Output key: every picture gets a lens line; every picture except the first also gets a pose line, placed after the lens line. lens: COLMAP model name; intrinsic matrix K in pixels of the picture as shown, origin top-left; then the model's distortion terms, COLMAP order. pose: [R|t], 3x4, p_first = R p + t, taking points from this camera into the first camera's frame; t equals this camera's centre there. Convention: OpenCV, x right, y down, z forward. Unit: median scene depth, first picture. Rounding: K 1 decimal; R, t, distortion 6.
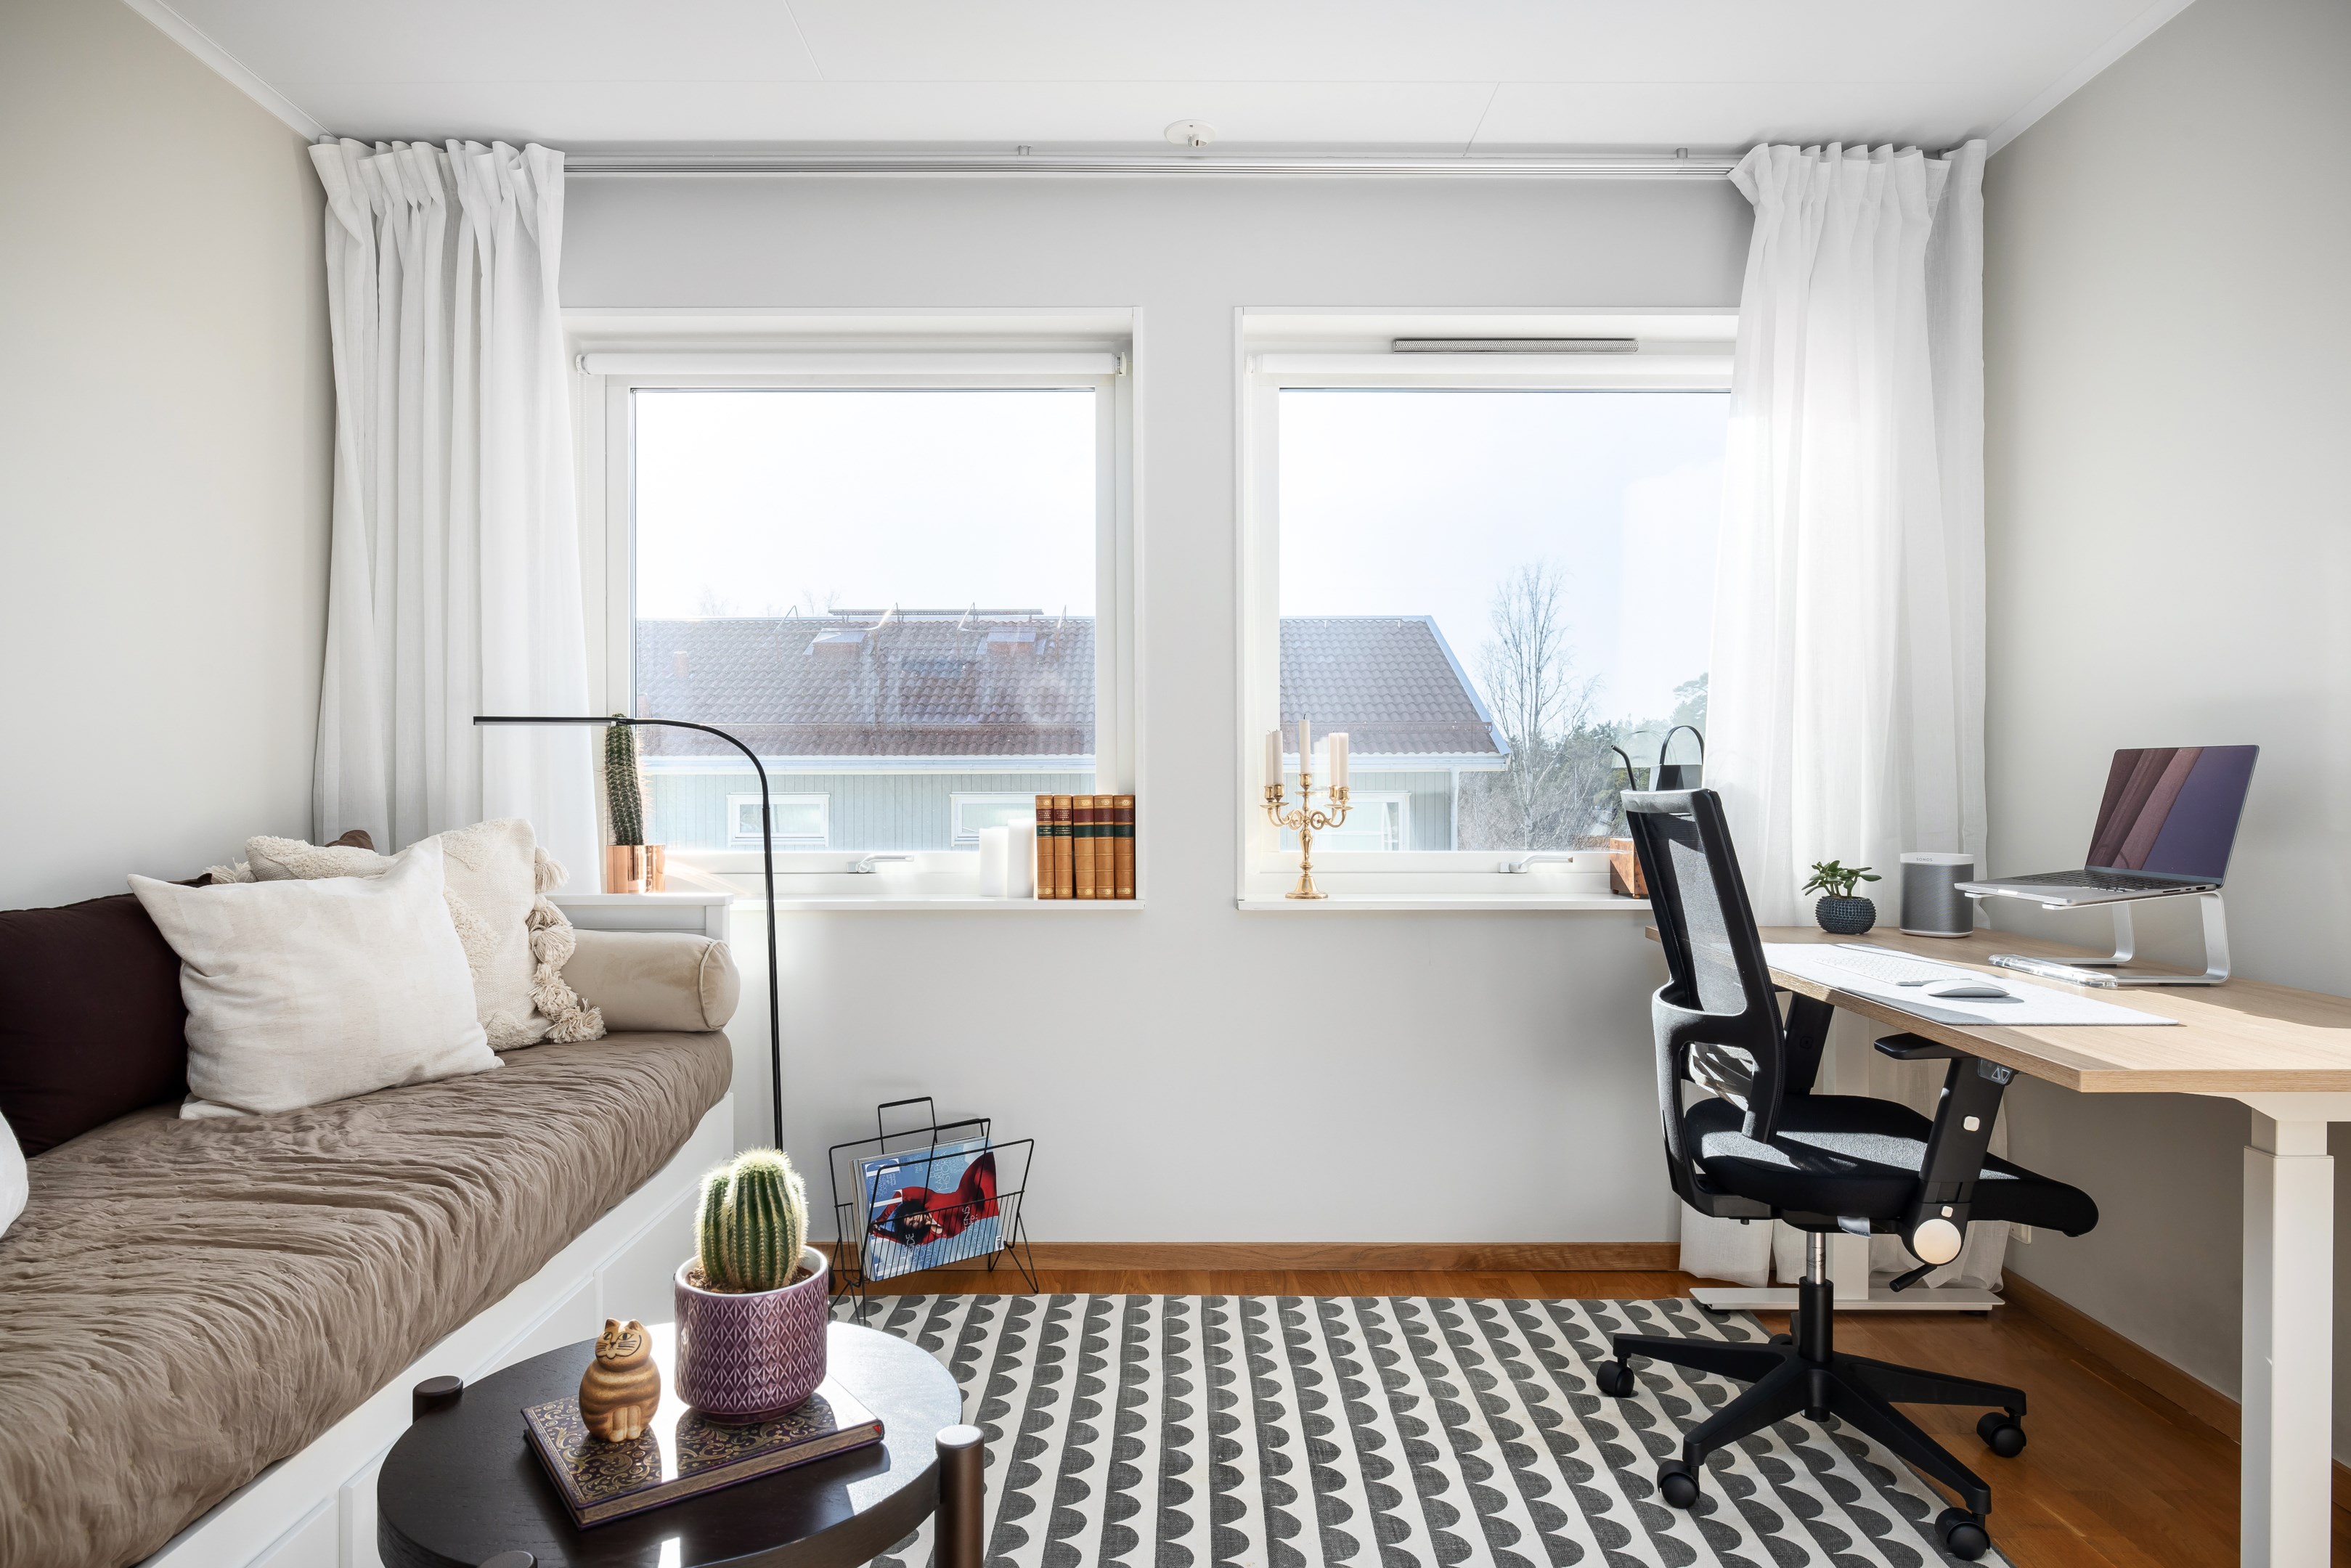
lens RADIAL K [[1373.9, 0, 1178.8], [0, 1373.9, 775.2], [0, 0, 1]] dist [0.001327, -0.000270]
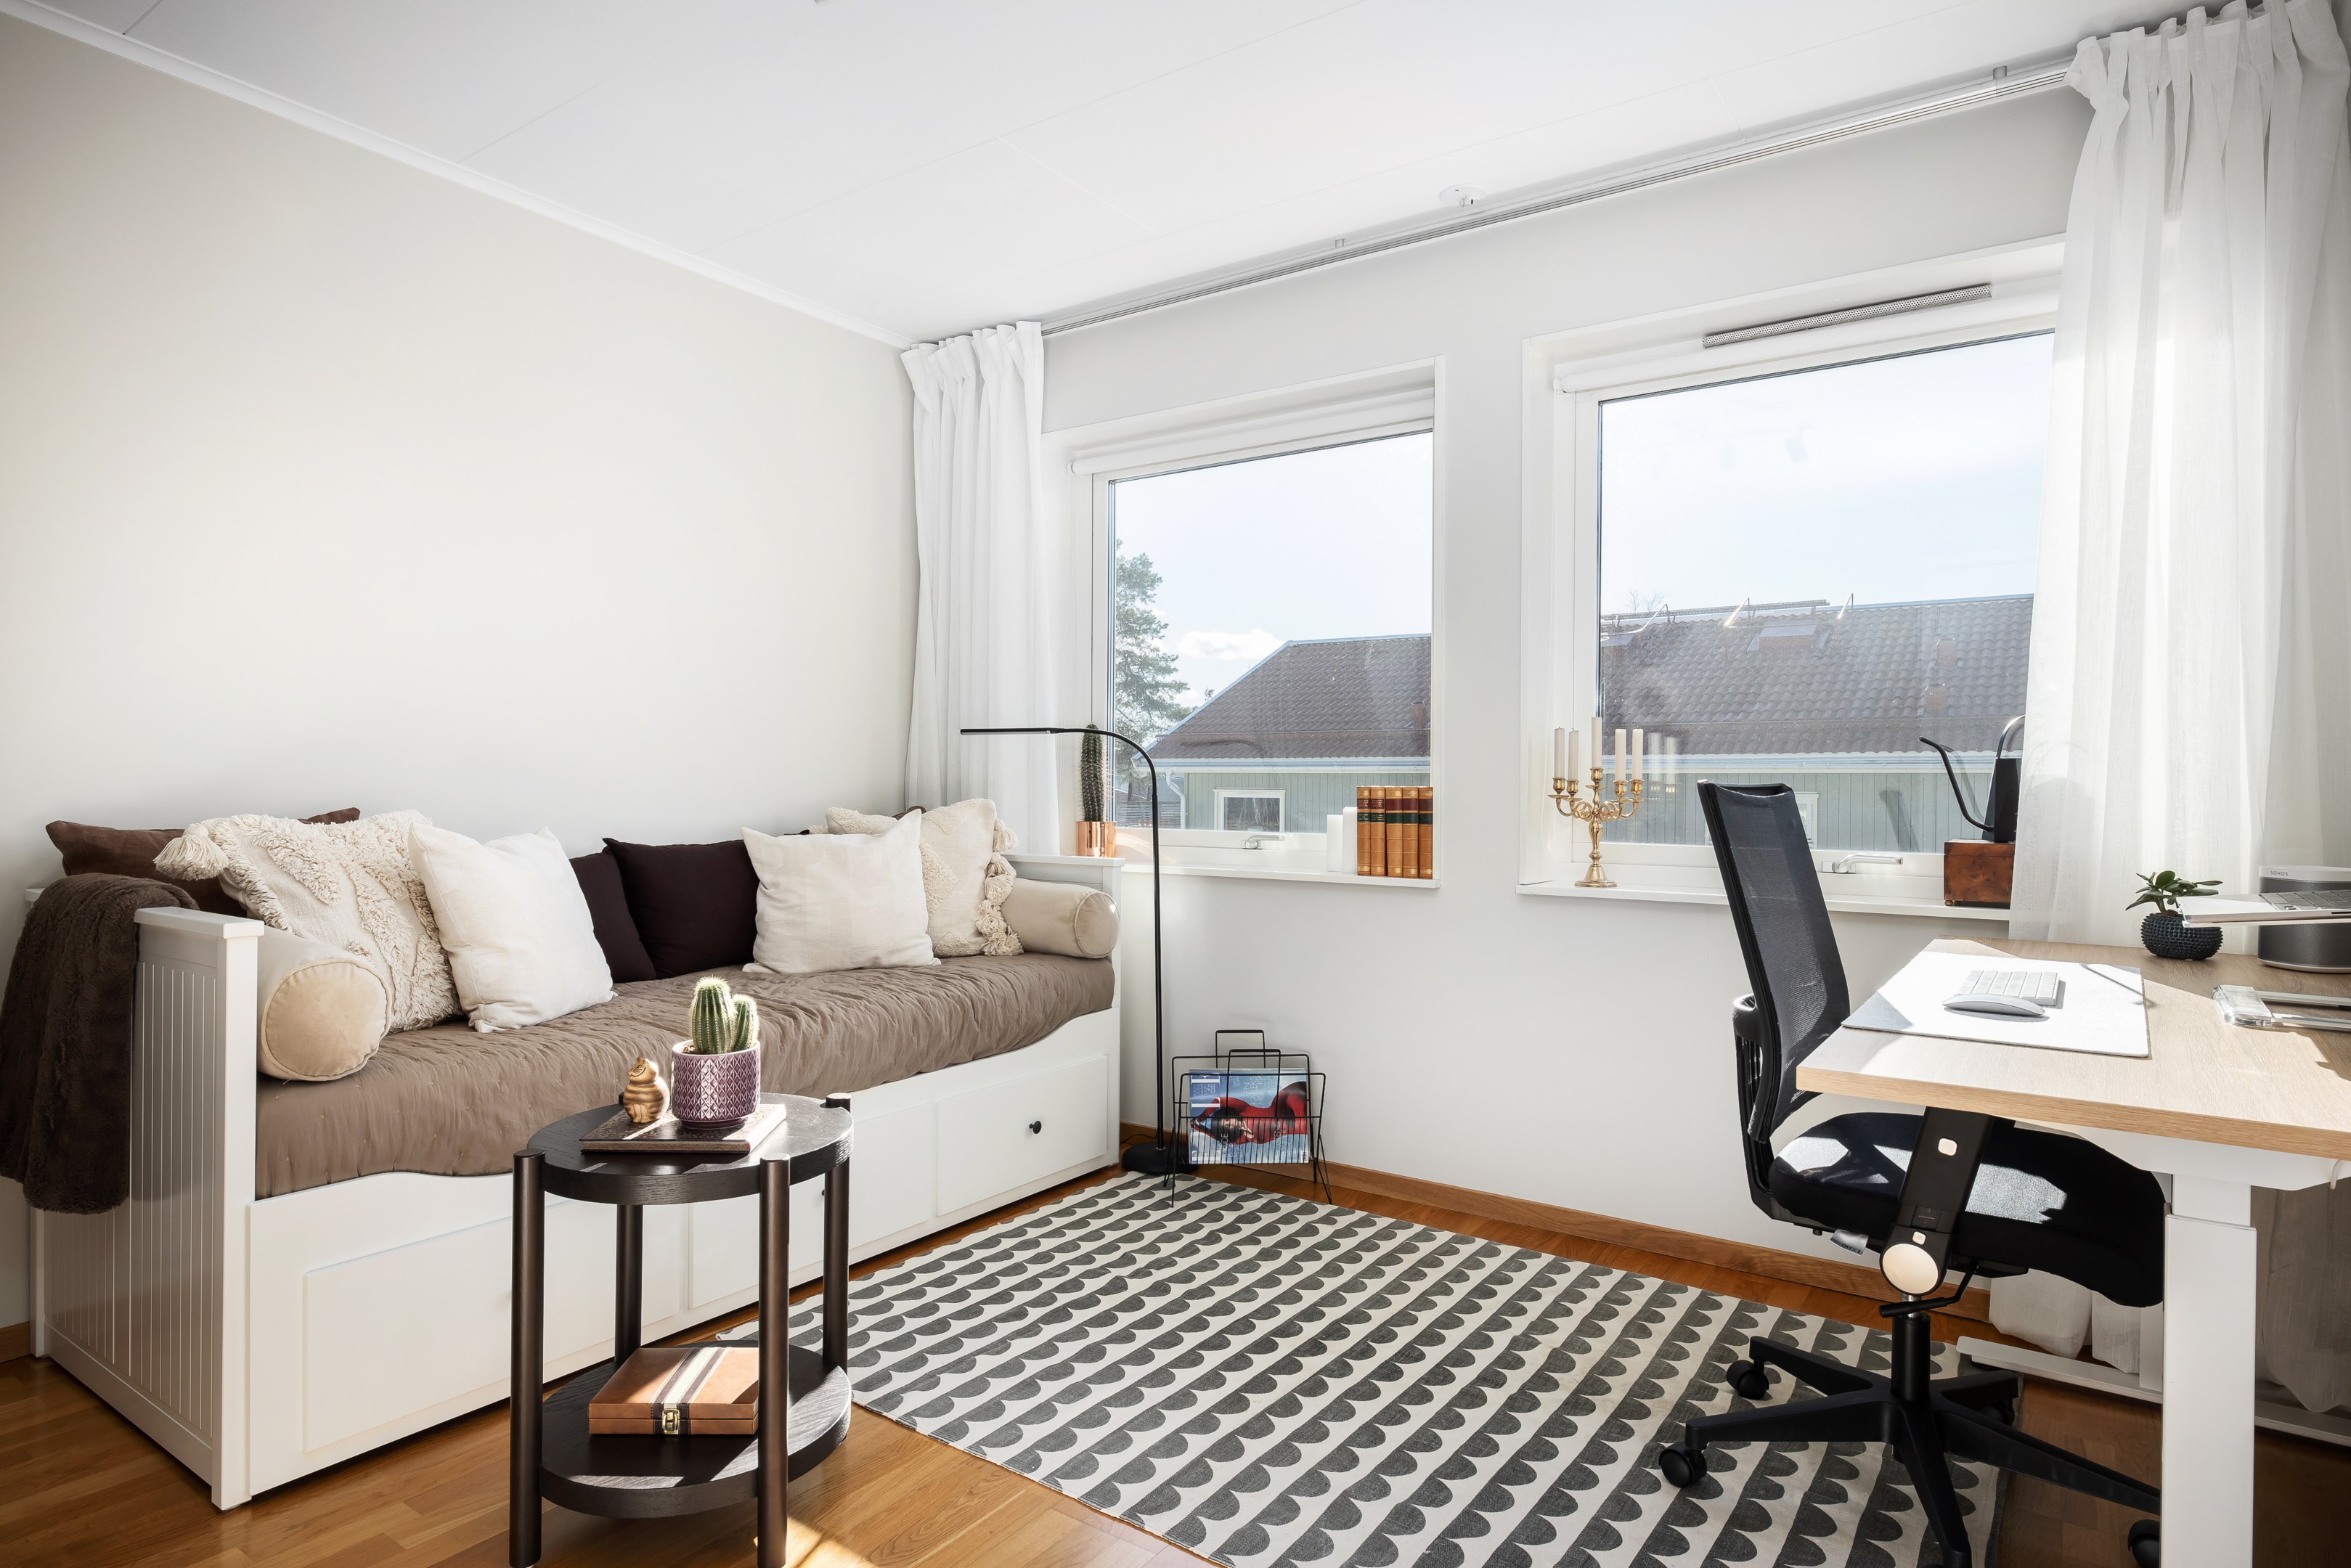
lens RADIAL K [[1317.1, 0, 1173.1], [0, 1317.1, 783.6], [0, 0, 1]] dist [-0.006505, -0.001716]
pose [[0.813511, 0.006317, -0.581516, 0.467018], [-0.002416, 0.999969, 0.007483, 0.004147], [0.581545, -0.004682, 0.813501, -0.006985]]
